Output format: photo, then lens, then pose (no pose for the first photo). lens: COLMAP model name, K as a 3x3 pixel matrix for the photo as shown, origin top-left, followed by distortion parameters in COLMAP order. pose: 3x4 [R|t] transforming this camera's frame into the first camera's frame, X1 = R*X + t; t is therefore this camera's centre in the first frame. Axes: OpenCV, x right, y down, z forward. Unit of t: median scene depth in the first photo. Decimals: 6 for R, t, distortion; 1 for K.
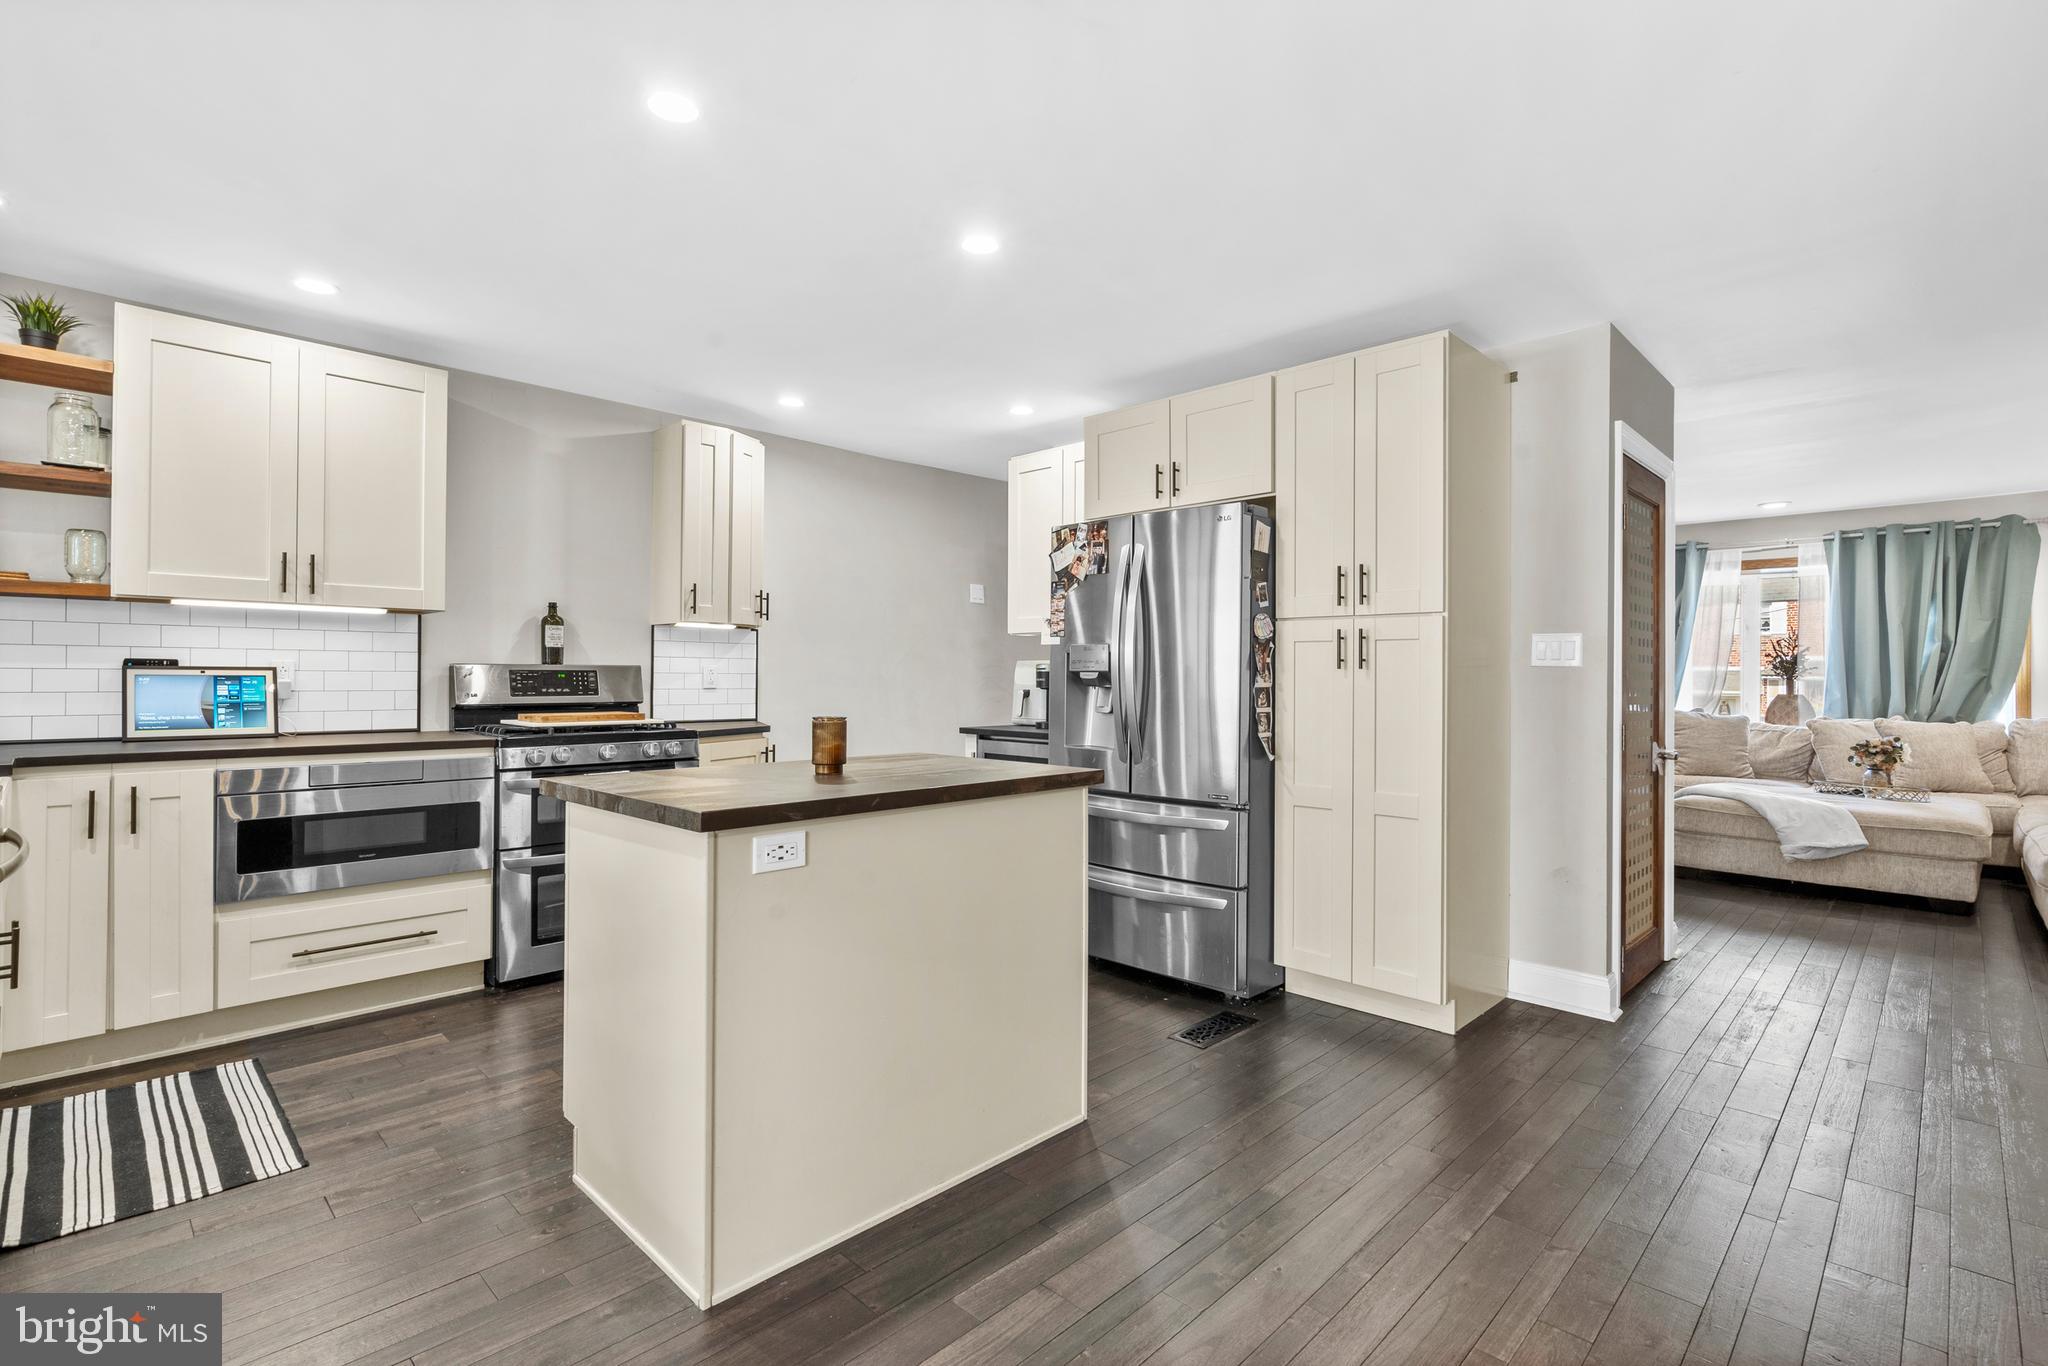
lens RADIAL K [[941.0, 0, 1024.0], [0, 941.0, 683.0], [0, 0, 1]] dist [-0.001169, 0.000149]
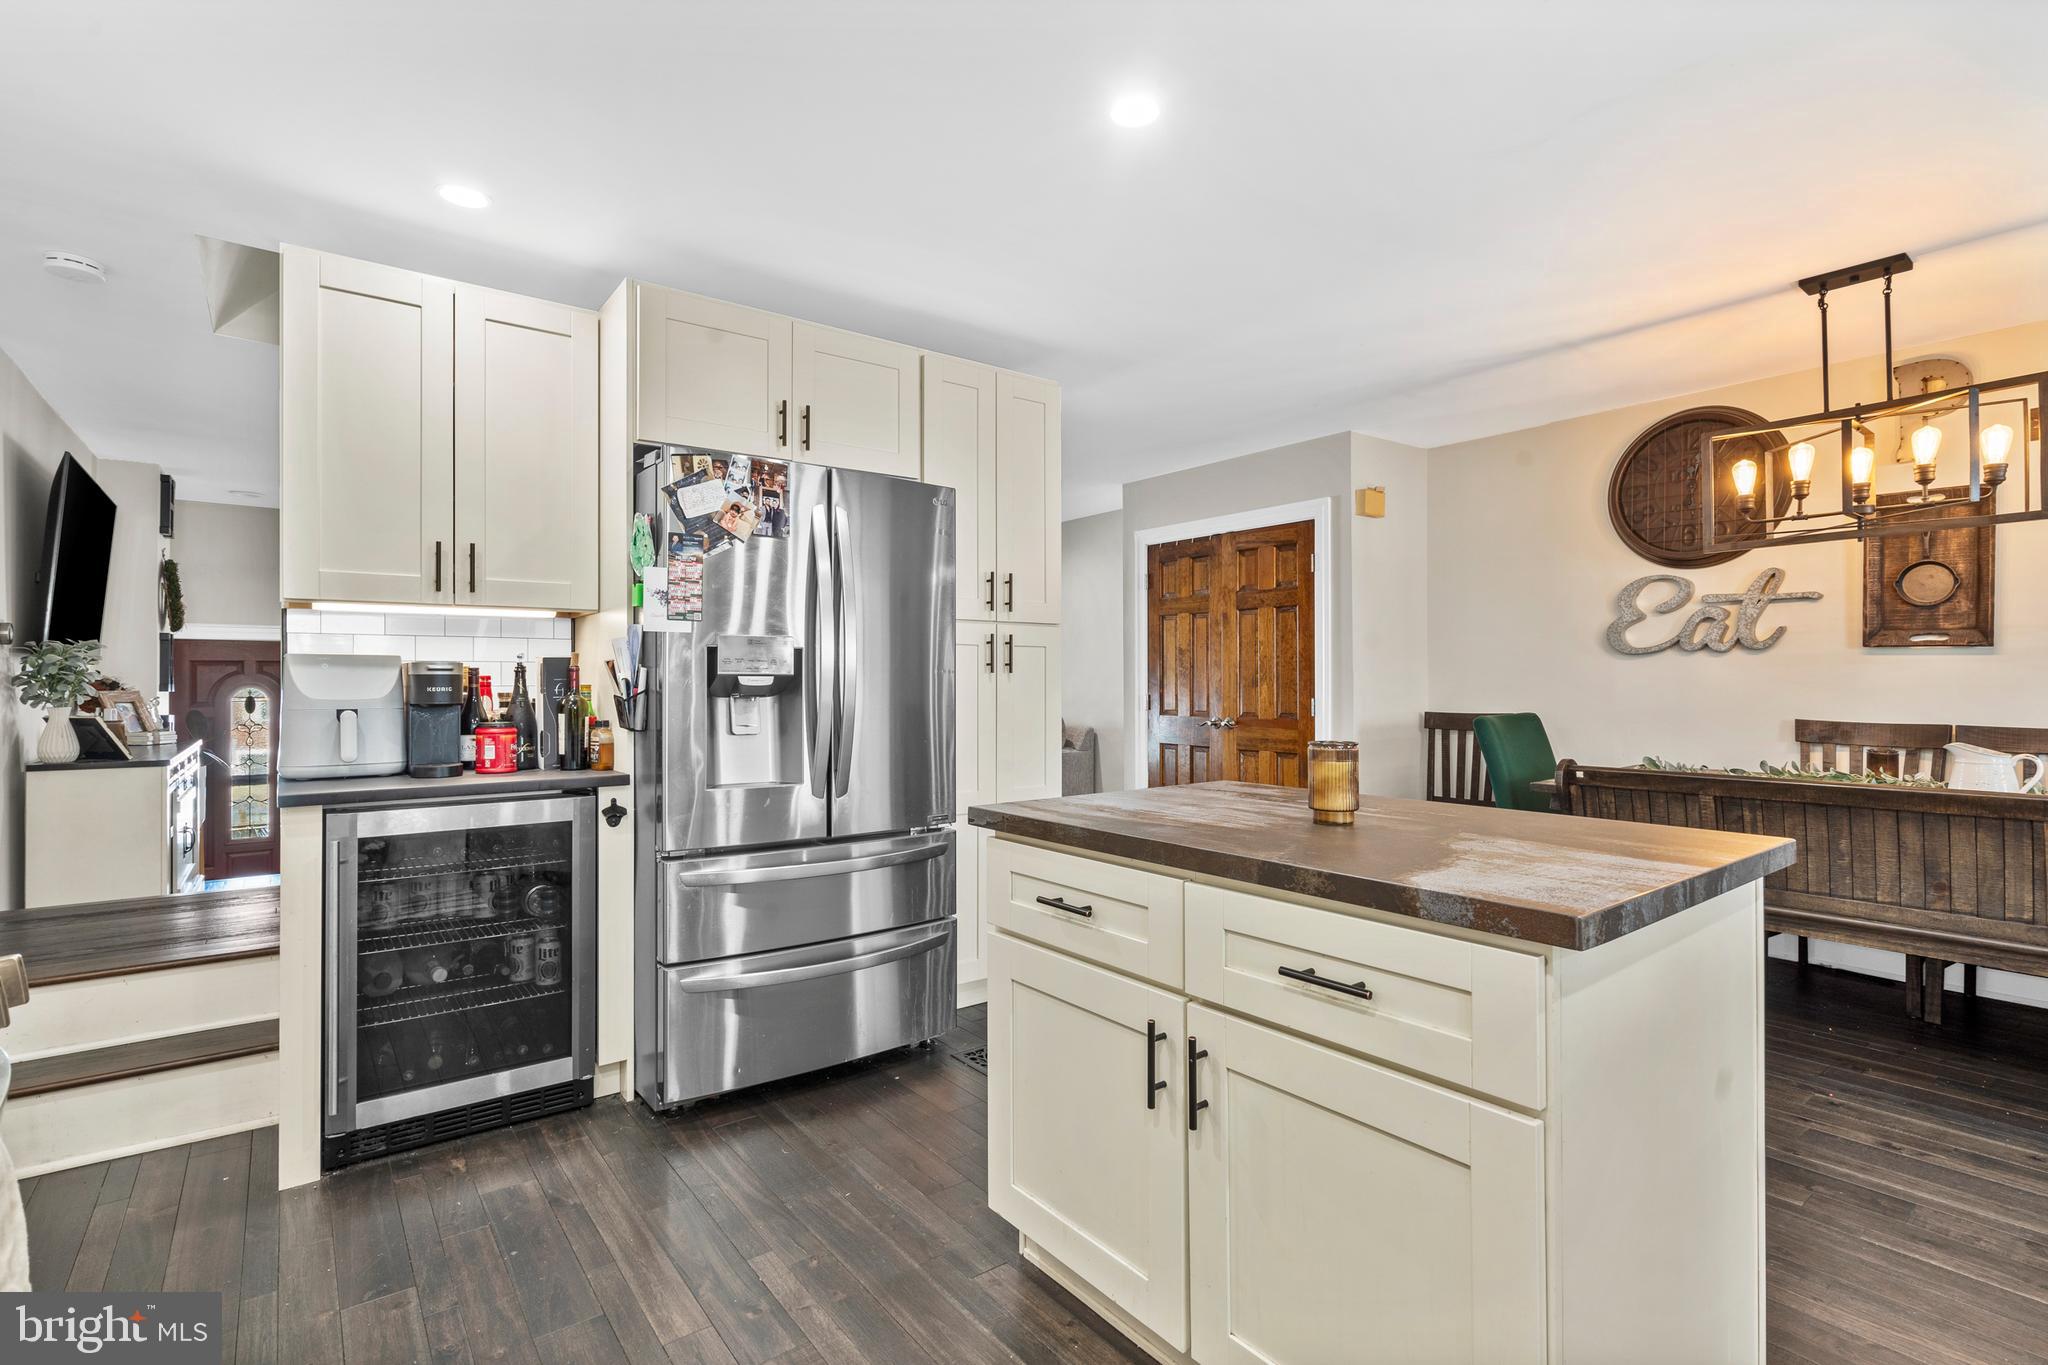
lens RADIAL K [[978.6, 0, 1030.9], [0, 978.6, 670.0], [0, 0, 1]] dist [-0.000767, 0.000825]
pose [[0.137260, 0.006033, 0.990517, -0.607079], [0.012970, 0.999885, -0.007887, -0.008121], [-0.990450, 0.013930, 0.137166, 0.703099]]
